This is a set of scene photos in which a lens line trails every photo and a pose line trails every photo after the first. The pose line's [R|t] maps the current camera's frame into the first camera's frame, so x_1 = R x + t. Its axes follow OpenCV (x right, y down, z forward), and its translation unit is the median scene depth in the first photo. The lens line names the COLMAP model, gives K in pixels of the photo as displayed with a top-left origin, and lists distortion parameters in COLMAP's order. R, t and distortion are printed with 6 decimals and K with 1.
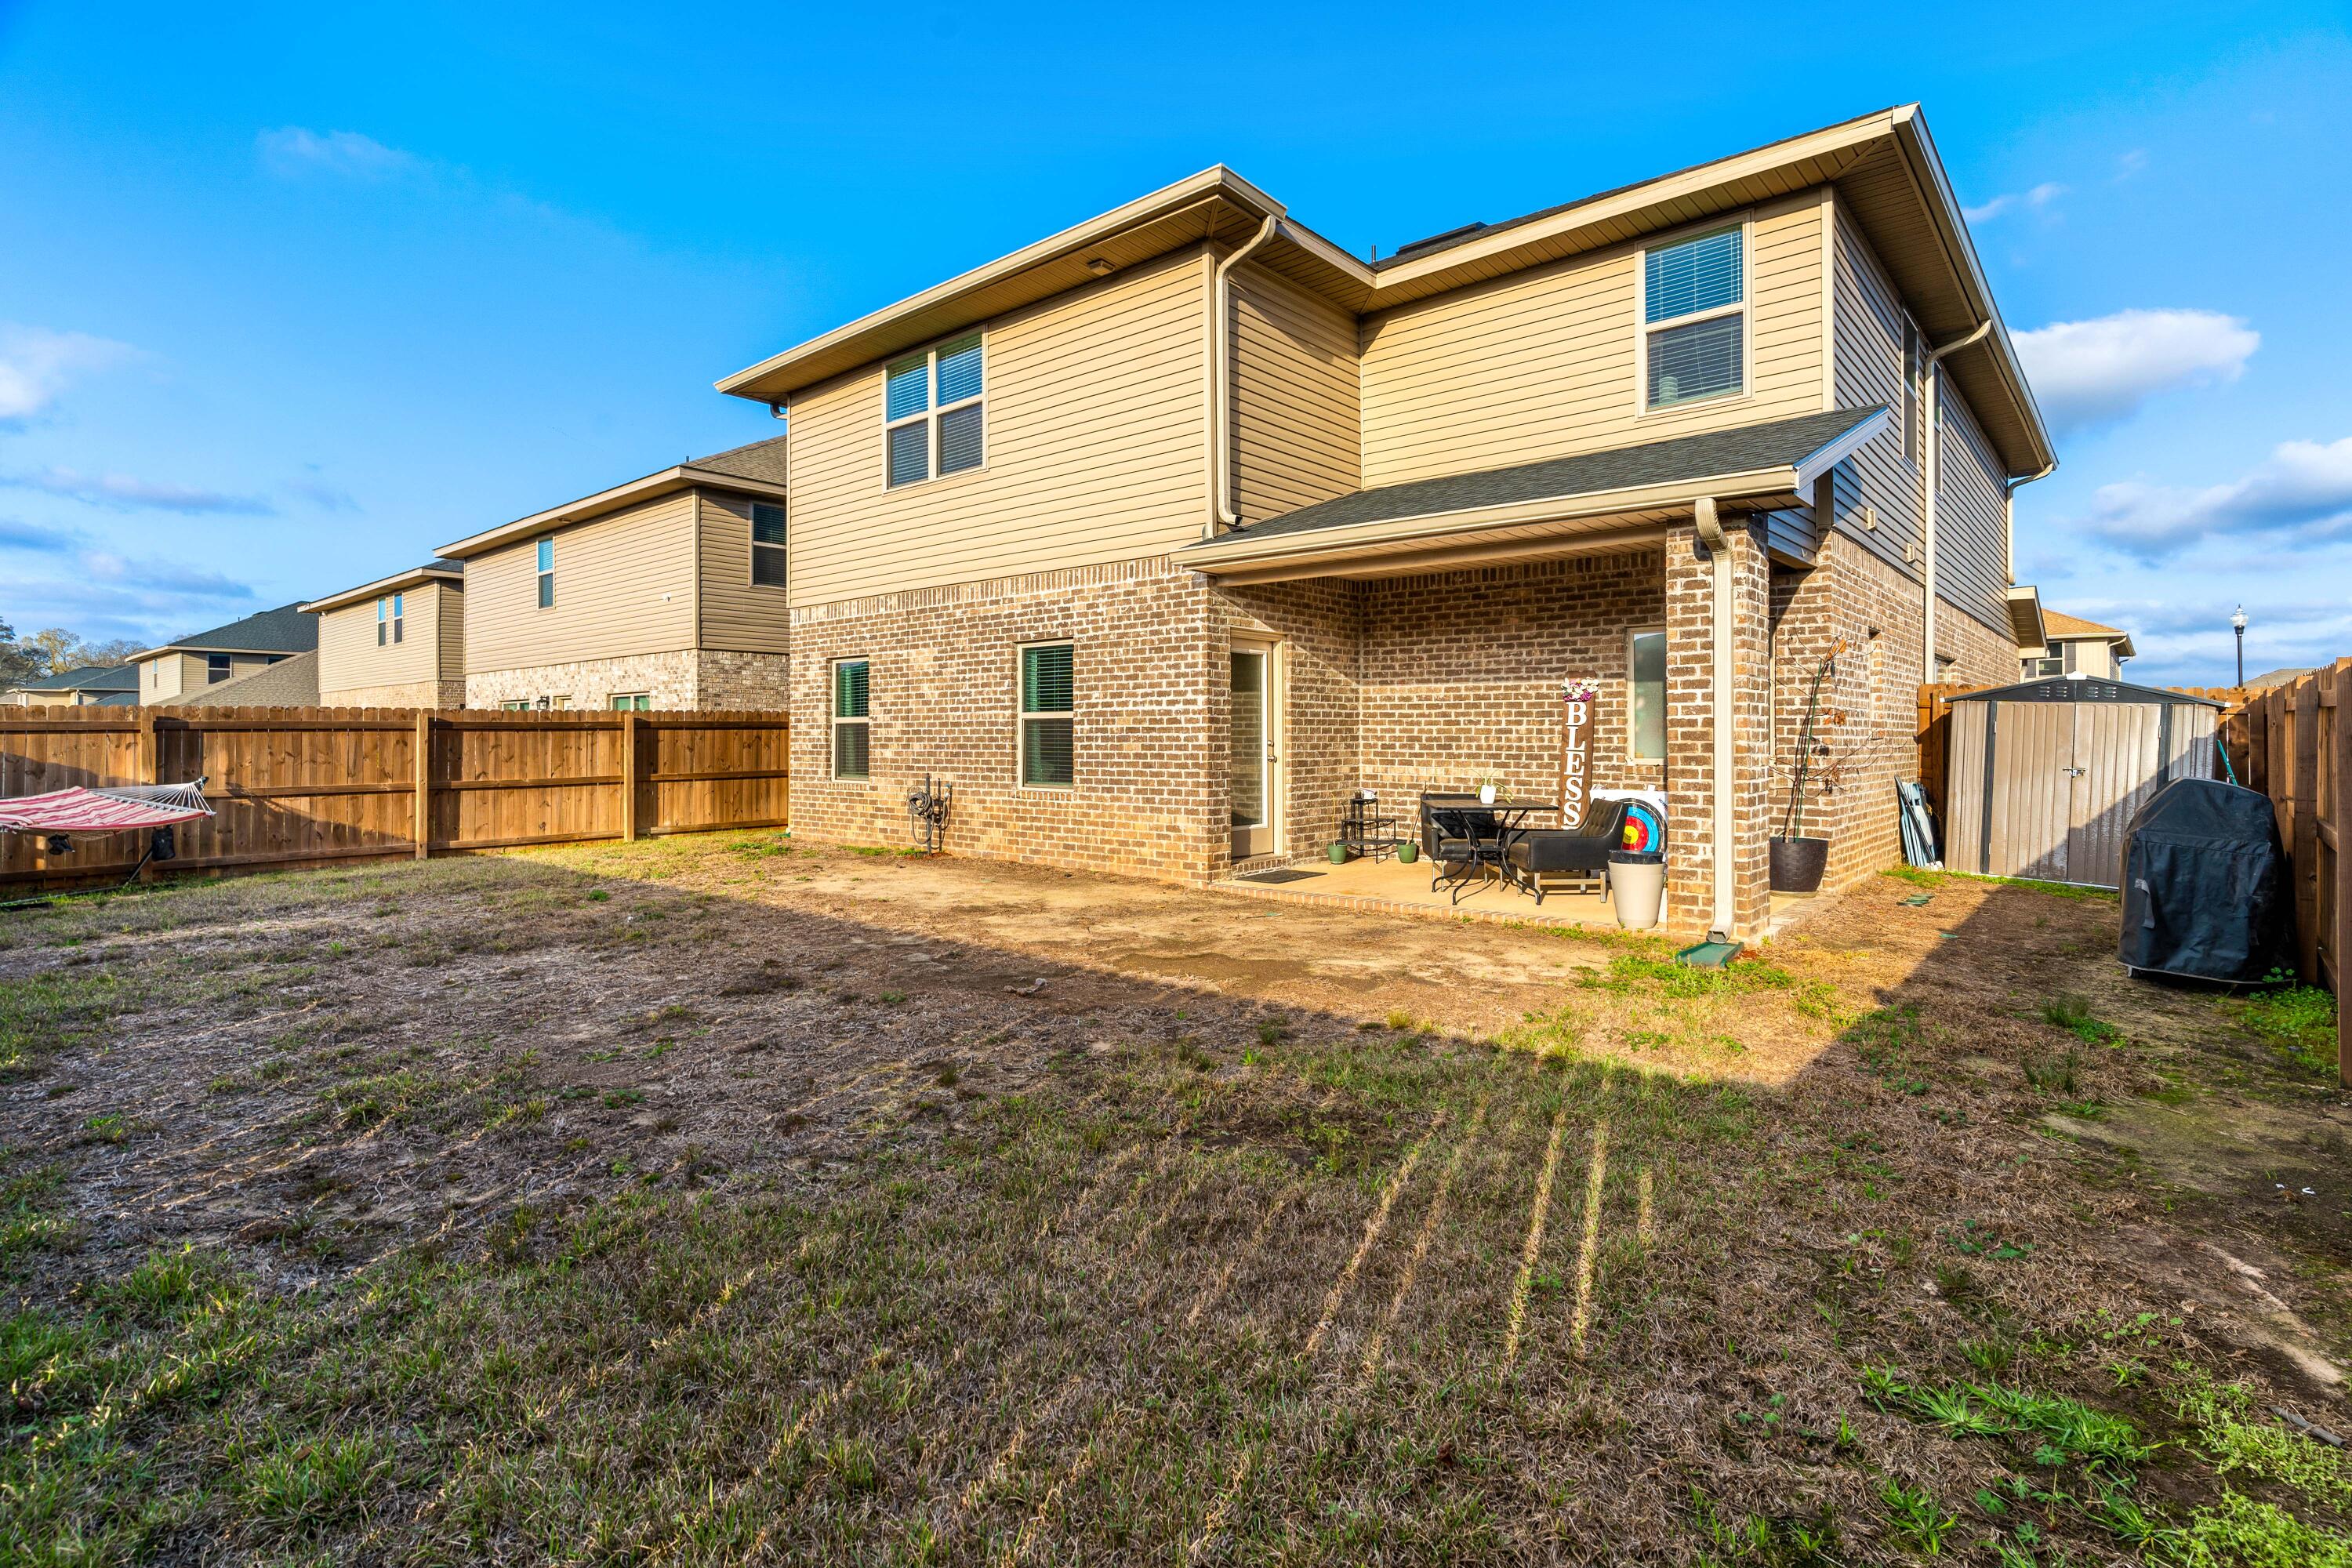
lens RADIAL K [[1126.1, 0, 1171.6], [0, 1126.1, 736.7], [0, 0, 1]] dist [0.000042, -0.000365]
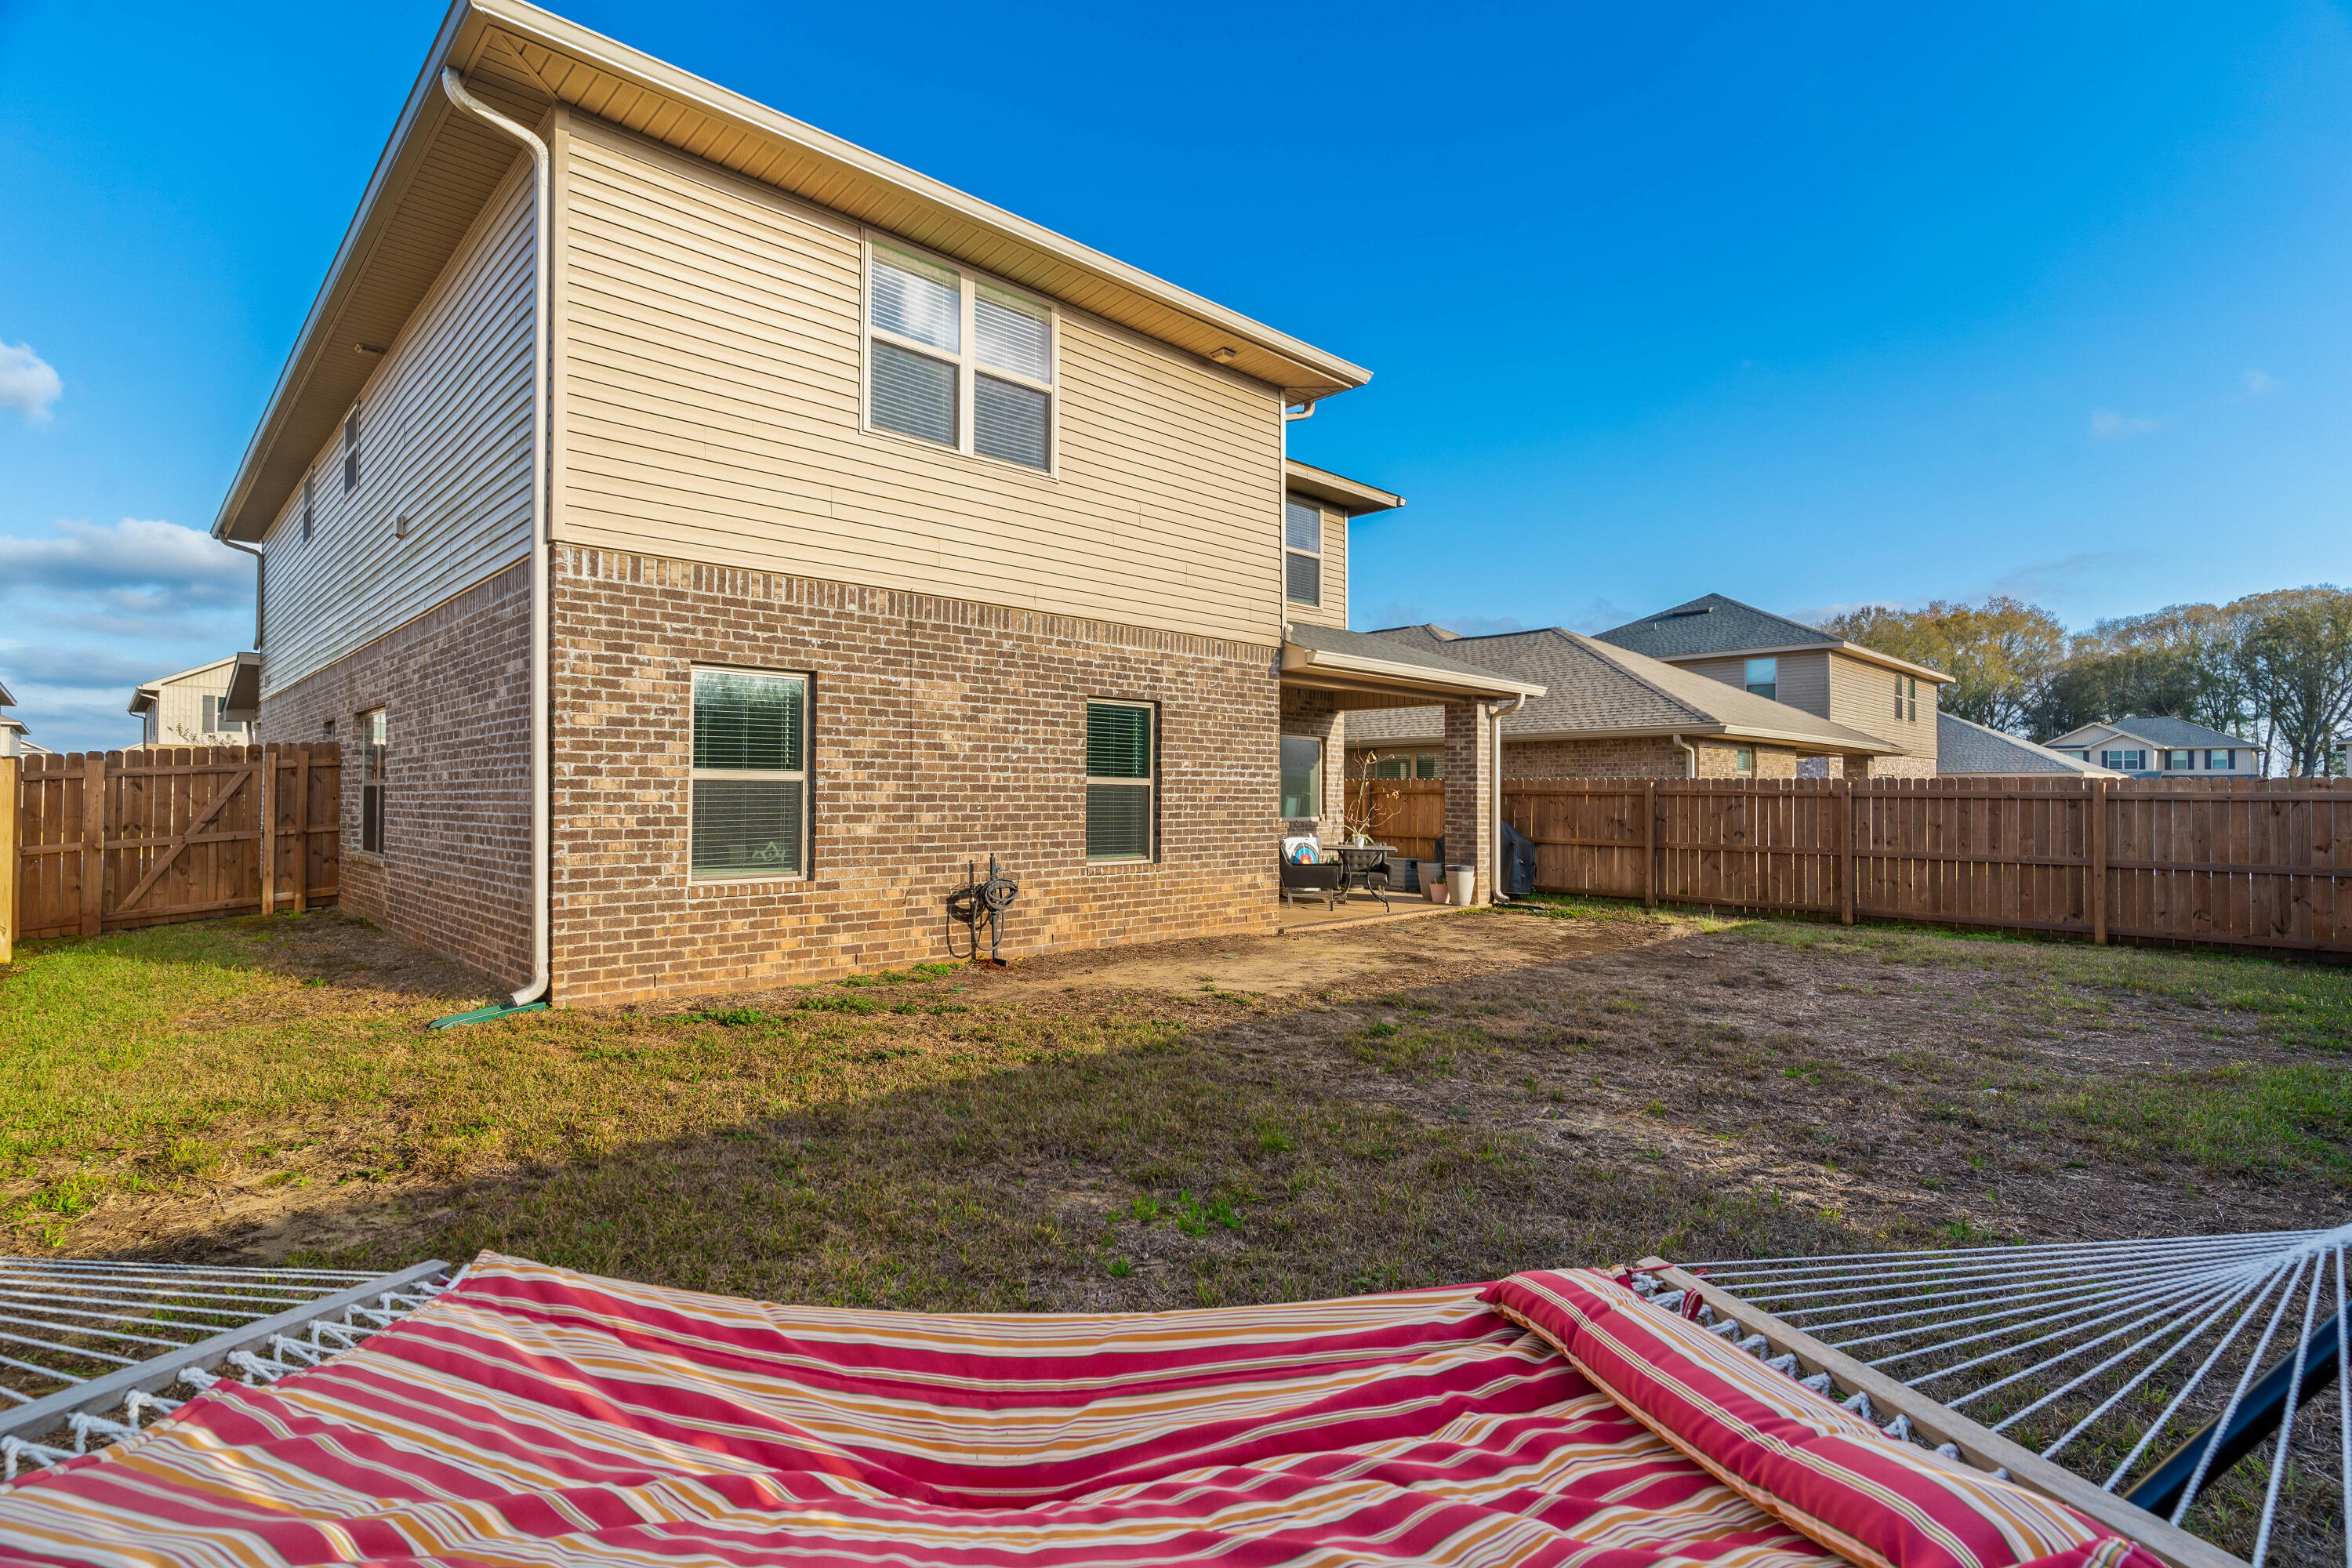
lens RADIAL K [[1126.1, 0, 1162.2], [0, 1126.1, 787.4], [0, 0, 1]] dist [0.000042, -0.000365]
pose [[0.094732, 0.010639, 0.995446, -1.077436], [-0.007540, 0.999922, -0.009969, -0.005515], [-0.995474, -0.006562, 0.094805, 0.931816]]
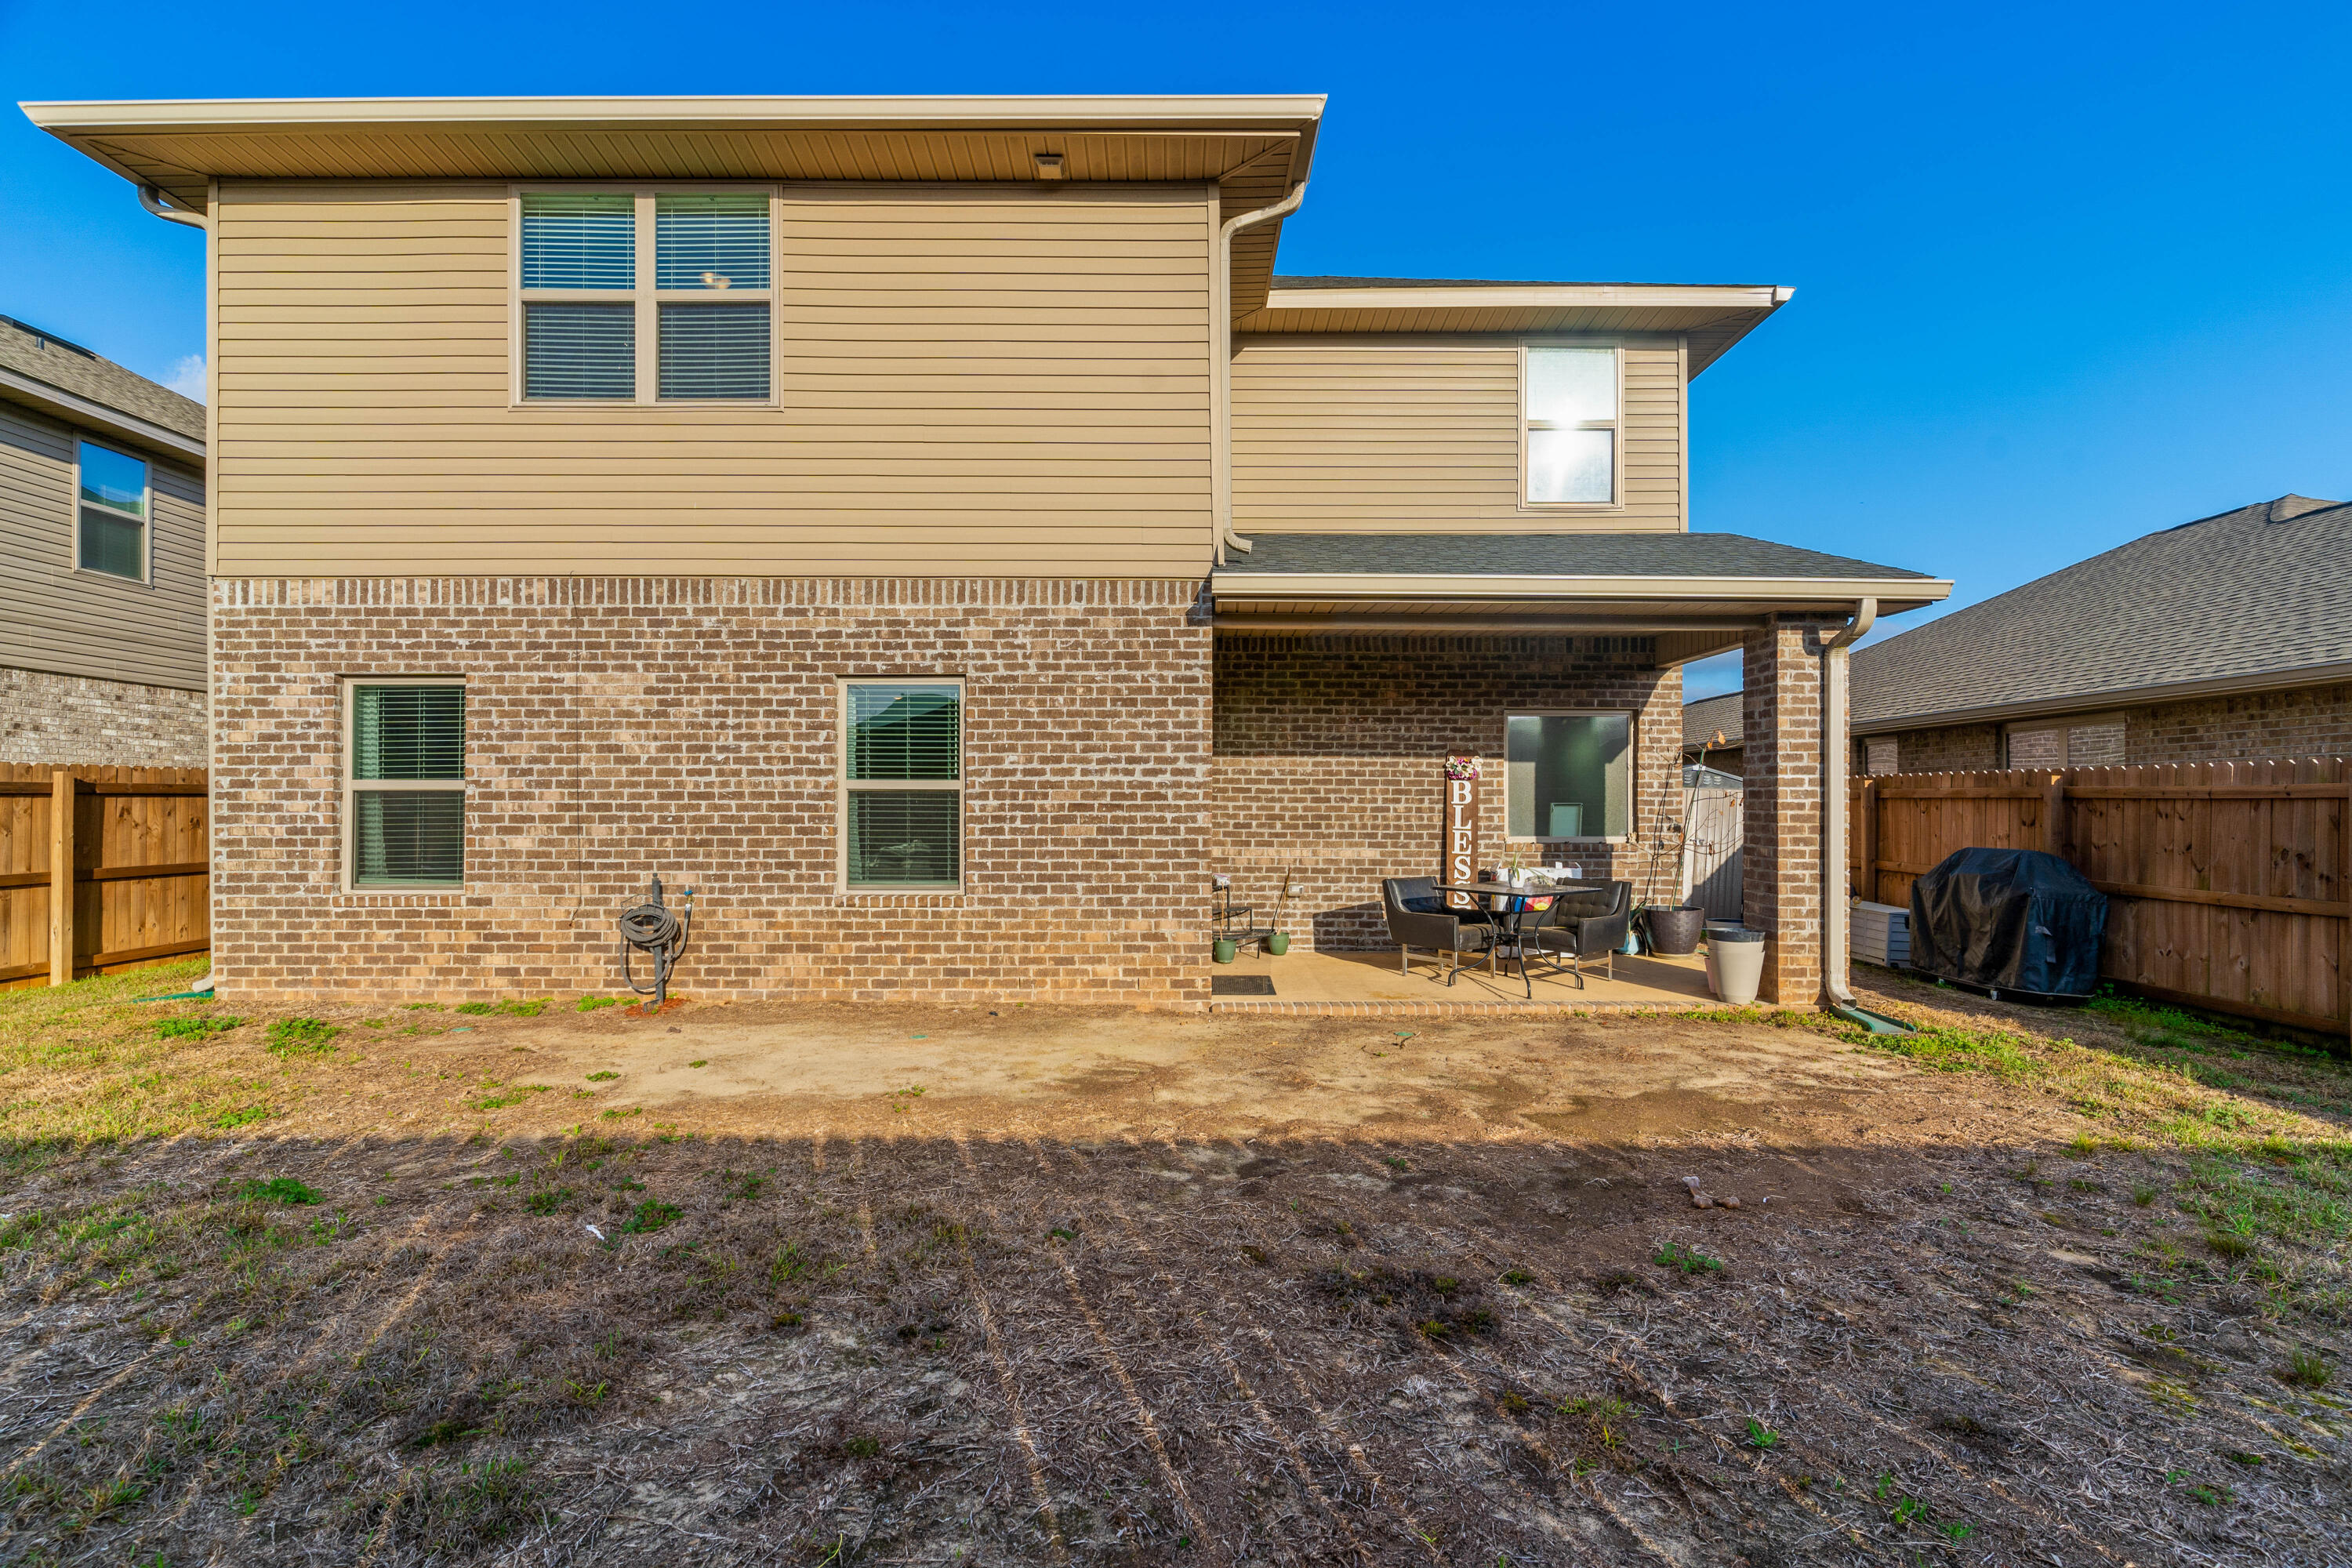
lens RADIAL K [[1126.1, 0, 1165.9], [0, 1126.1, 808.7], [0, 0, 1]] dist [0.000042, -0.000365]
pose [[0.757488, 0.001547, 0.652847, -0.465727], [-0.003459, 0.999993, 0.001643, -0.006495], [-0.652840, -0.003503, 0.757488, 0.393016]]
